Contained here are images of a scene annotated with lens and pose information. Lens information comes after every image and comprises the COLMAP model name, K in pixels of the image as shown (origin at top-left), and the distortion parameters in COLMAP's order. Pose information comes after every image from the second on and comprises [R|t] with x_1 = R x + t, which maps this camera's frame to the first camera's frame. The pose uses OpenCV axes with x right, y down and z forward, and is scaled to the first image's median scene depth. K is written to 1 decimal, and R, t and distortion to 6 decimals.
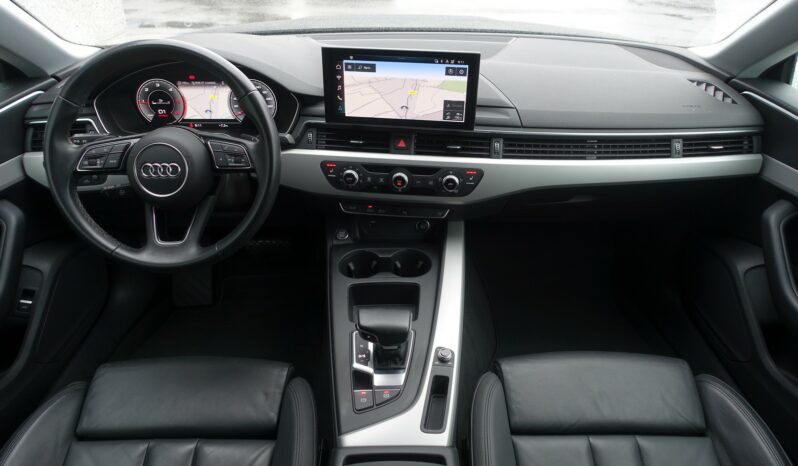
lens RADIAL K [[549.9, 0, 401.3], [0, 549.9, 232.4], [0, 0, 1]] dist [-0.000060, 0.000971]
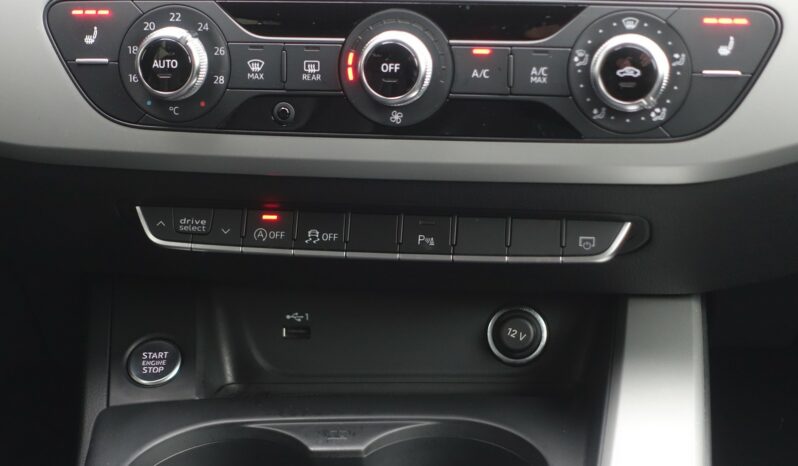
lens RADIAL K [[1702.3, 0, 397.2], [0, 1702.3, 232.9], [0, 0, 1]] dist [-0.100671, 0.000000]
pose [[0.997543, -0.003990, -0.069944, 0.045202], [-0.011711, 0.974831, -0.222639, 0.119099], [0.069072, 0.222911, 0.972389, 0.364978]]
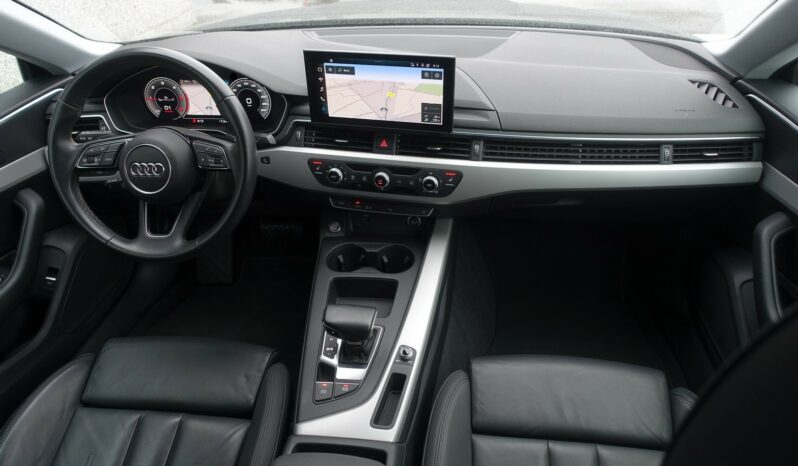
lens RADIAL K [[549.9, 0, 401.6], [0, 549.9, 232.9], [0, 0, 1]] dist [-0.000060, 0.000971]
pose [[0.991892, 0.039245, -0.120872, 0.163016], [-0.032793, 0.997952, 0.054914, -0.053346], [0.122780, -0.050505, 0.991148, -0.016105]]
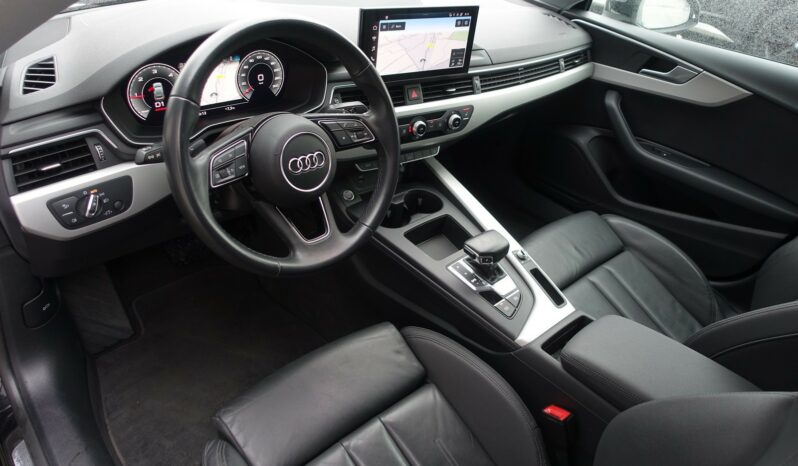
lens RADIAL K [[549.9, 0, 405.8], [0, 549.9, 230.4], [0, 0, 1]] dist [-0.000060, 0.000971]
pose [[0.744810, -0.308140, 0.591868, -0.739296], [0.242965, 0.951338, 0.189539, -0.115638], [-0.621471, 0.002632, 0.783433, 0.157865]]
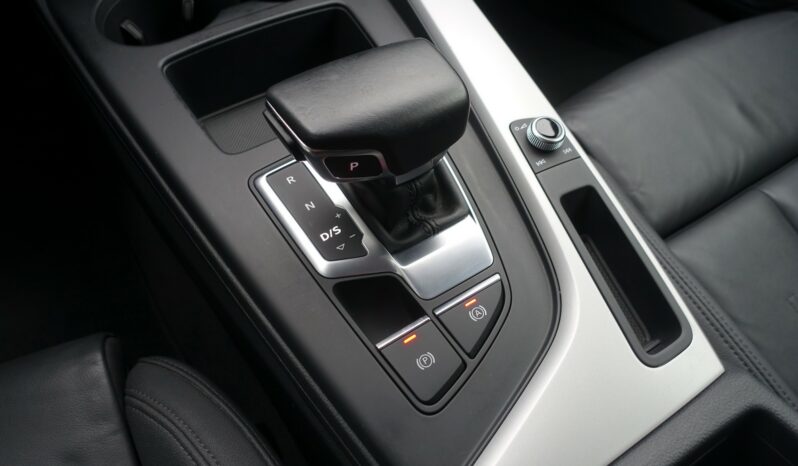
lens RADIAL K [[549.9, 0, 394.9], [0, 549.9, 226.8], [0, 0, 1]] dist [-0.000060, 0.000971]
pose [[0.856040, -0.406550, 0.319238, -0.123899], [0.282010, 0.884899, 0.370708, 0.101471], [-0.433204, -0.227313, 0.872160, 0.627028]]
